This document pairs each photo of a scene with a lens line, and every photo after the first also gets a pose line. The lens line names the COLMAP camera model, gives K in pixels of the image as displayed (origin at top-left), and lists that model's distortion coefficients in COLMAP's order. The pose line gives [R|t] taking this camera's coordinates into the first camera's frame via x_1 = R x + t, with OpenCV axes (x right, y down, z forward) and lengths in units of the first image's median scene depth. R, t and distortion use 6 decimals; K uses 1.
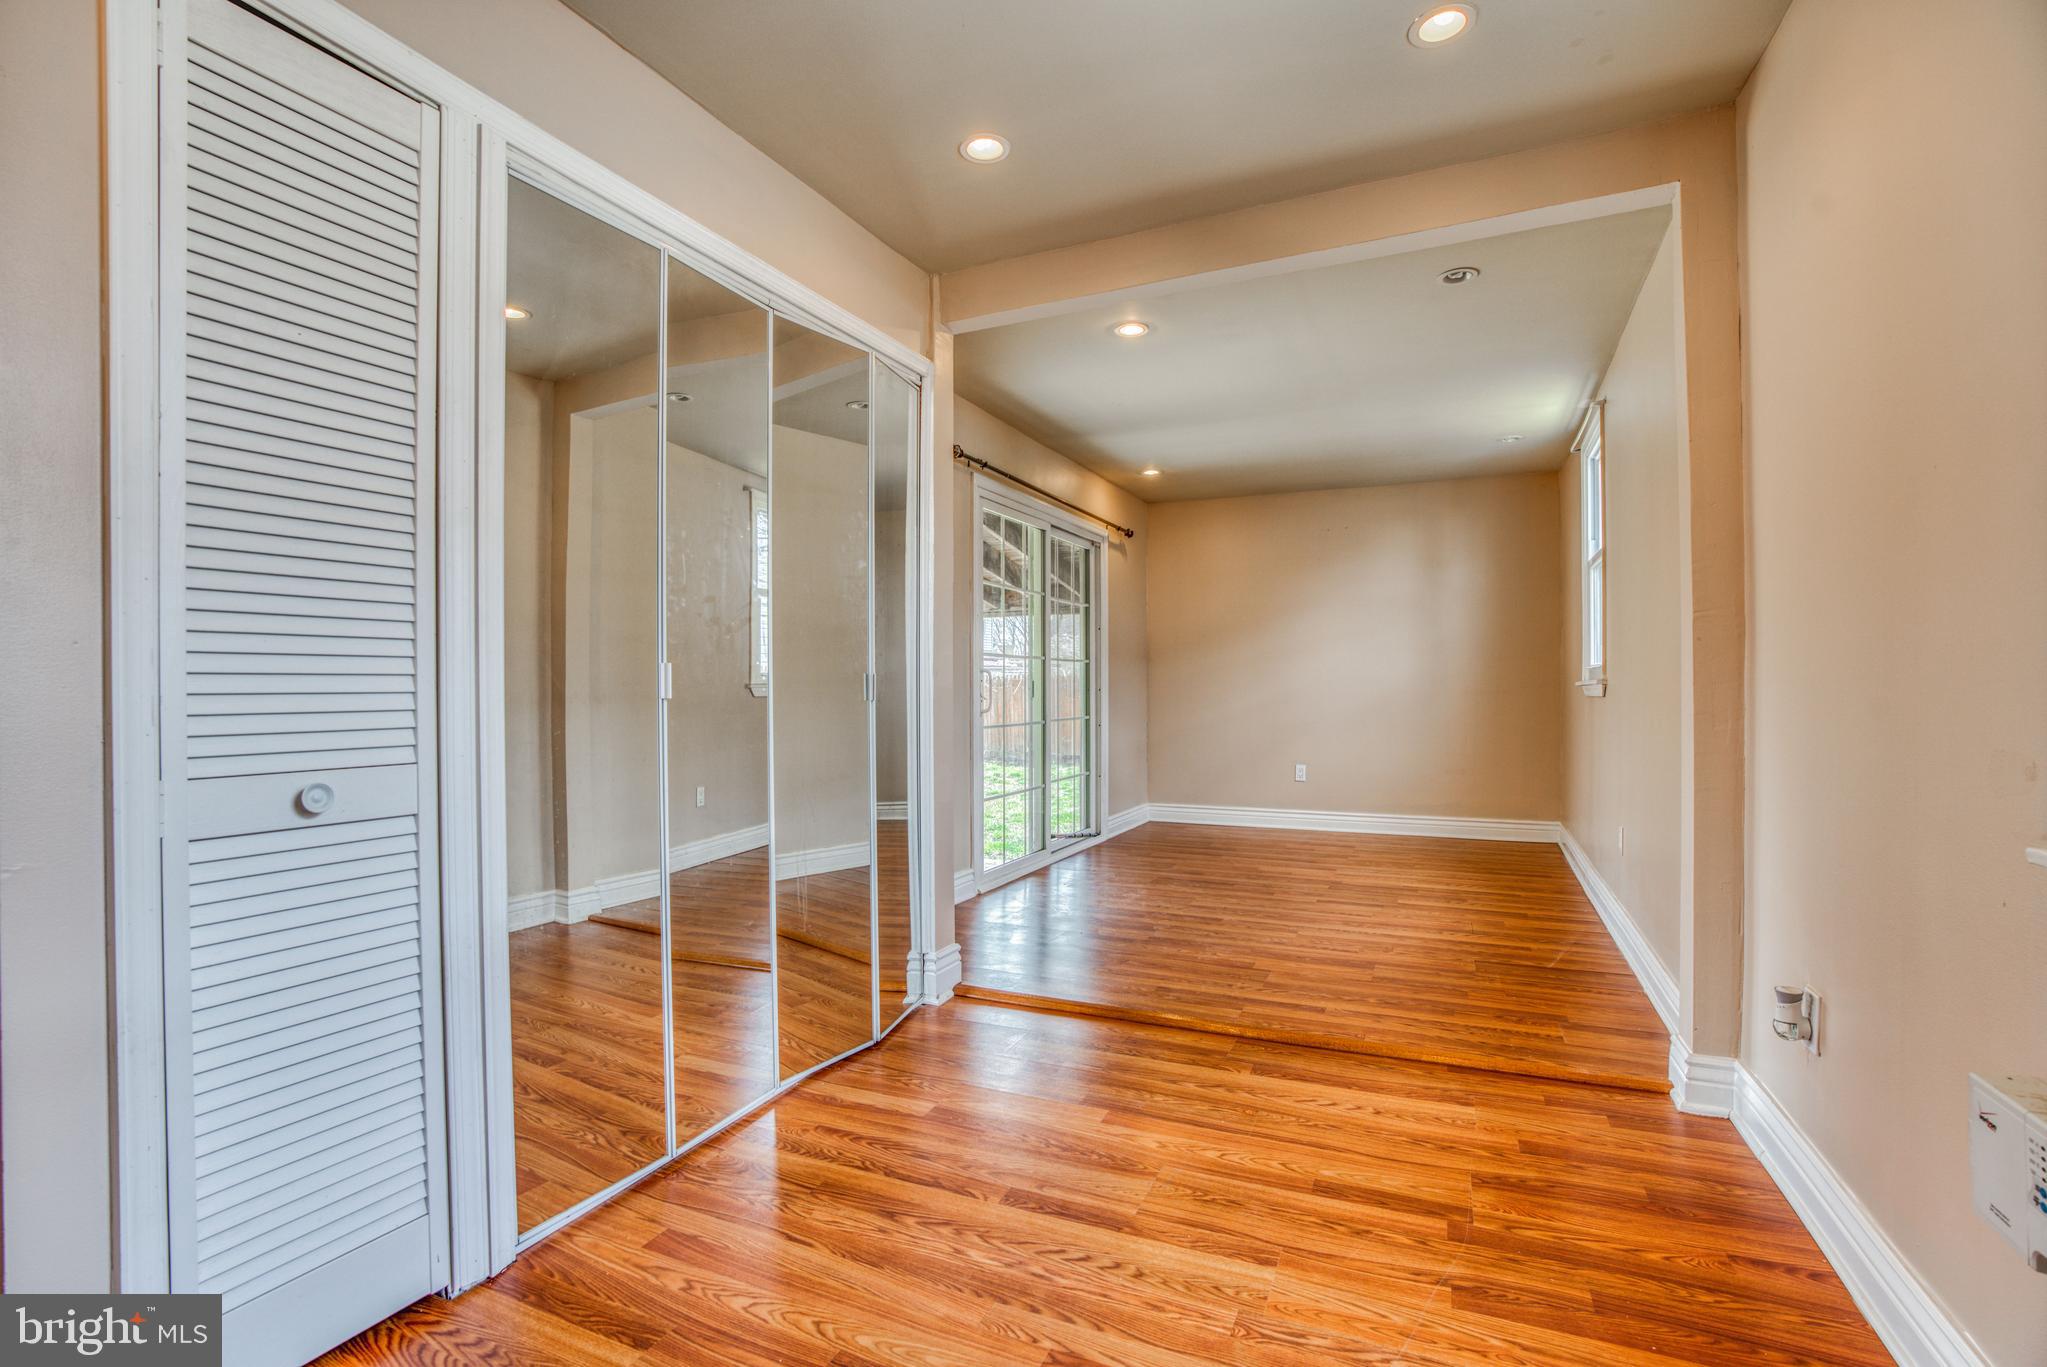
lens RADIAL K [[949.5, 0, 1017.3], [0, 949.5, 681.3], [0, 0, 1]] dist [-0.055658, 0.020514]
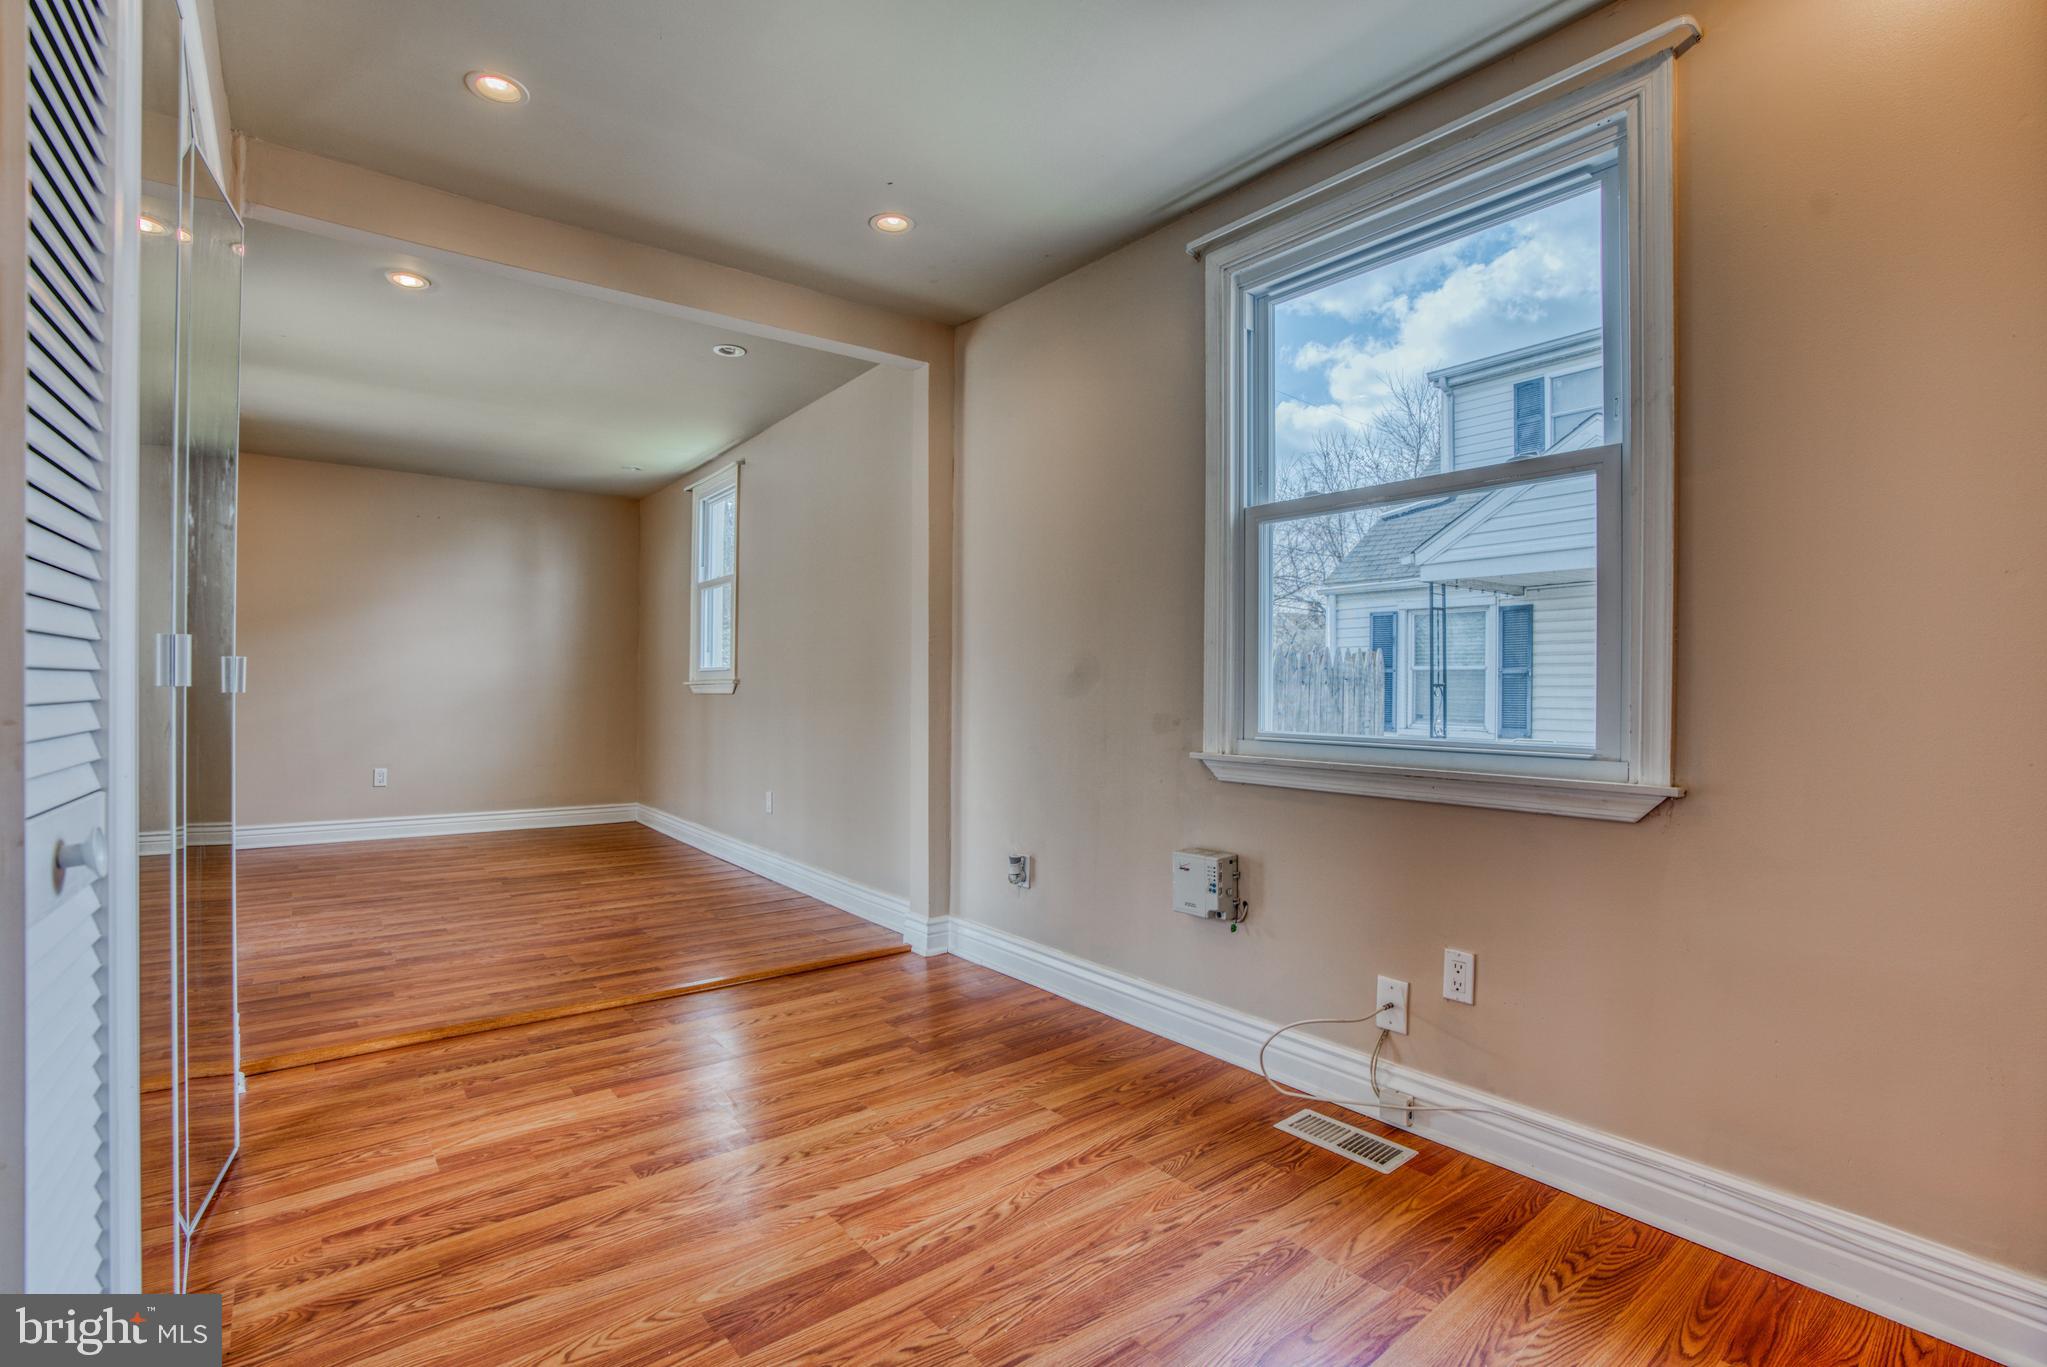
lens RADIAL K [[903.1, 0, 1038.2], [0, 903.1, 671.7], [0, 0, 1]] dist [-0.001867, 0.000693]
pose [[0.460660, 0.024990, 0.887225, -0.558150], [-0.016130, 0.999674, -0.019783, 0.007930], [-0.887430, -0.005197, 0.460913, 0.117796]]
